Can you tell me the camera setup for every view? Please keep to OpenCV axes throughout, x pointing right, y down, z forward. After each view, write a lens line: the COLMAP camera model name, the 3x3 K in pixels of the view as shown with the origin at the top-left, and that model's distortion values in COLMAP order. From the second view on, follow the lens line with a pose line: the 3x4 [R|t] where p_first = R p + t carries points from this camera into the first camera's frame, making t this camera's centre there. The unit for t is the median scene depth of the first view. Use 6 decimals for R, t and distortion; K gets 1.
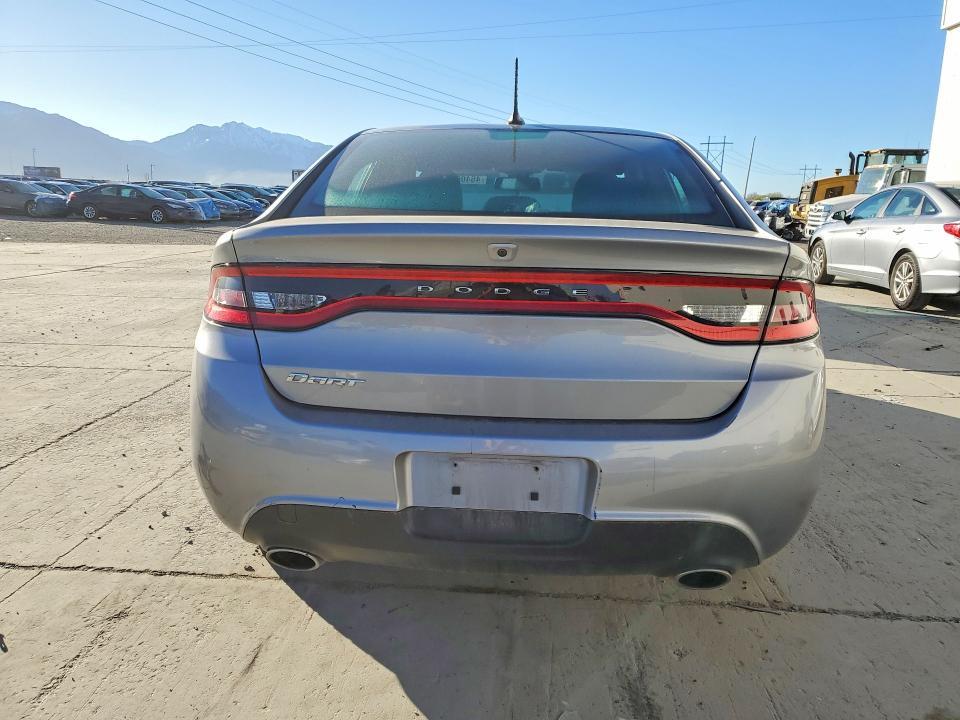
lens RADIAL K [[743.8, 0, 476.1], [0, 743.8, 357.1], [0, 0, 1]] dist [0.011220, 0.007741]
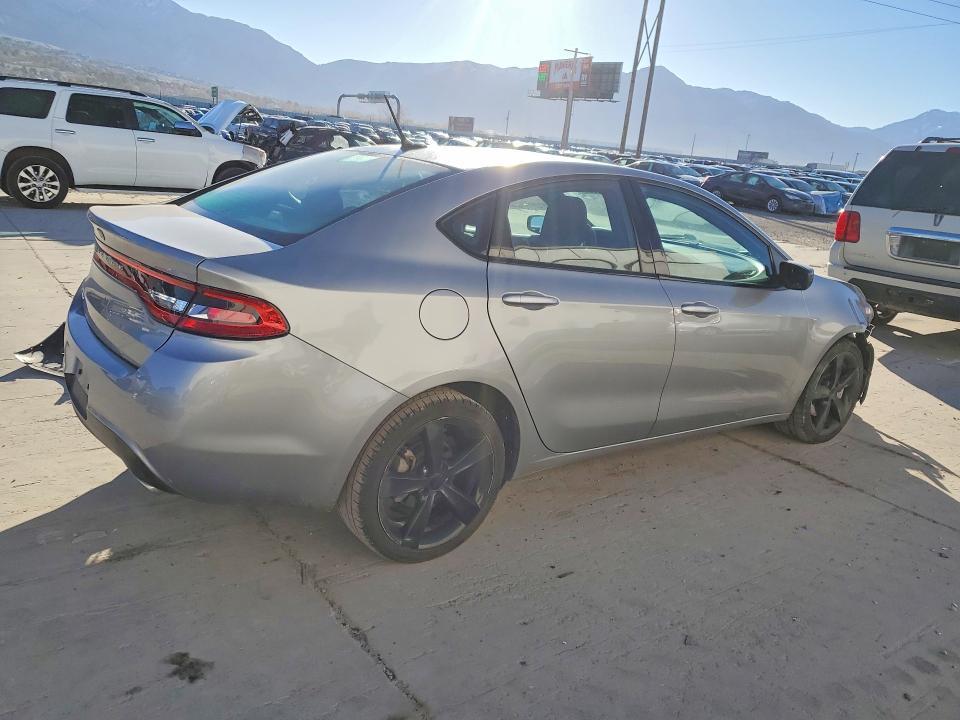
lens RADIAL K [[743.8, 0, 476.0], [0, 743.8, 362.6], [0, 0, 1]] dist [0.011220, 0.007741]
pose [[0.646941, 0.249912, -0.720424, 0.098920], [-0.233245, 0.964341, 0.125071, -0.014463], [0.725992, 0.087122, 0.682163, 0.027860]]
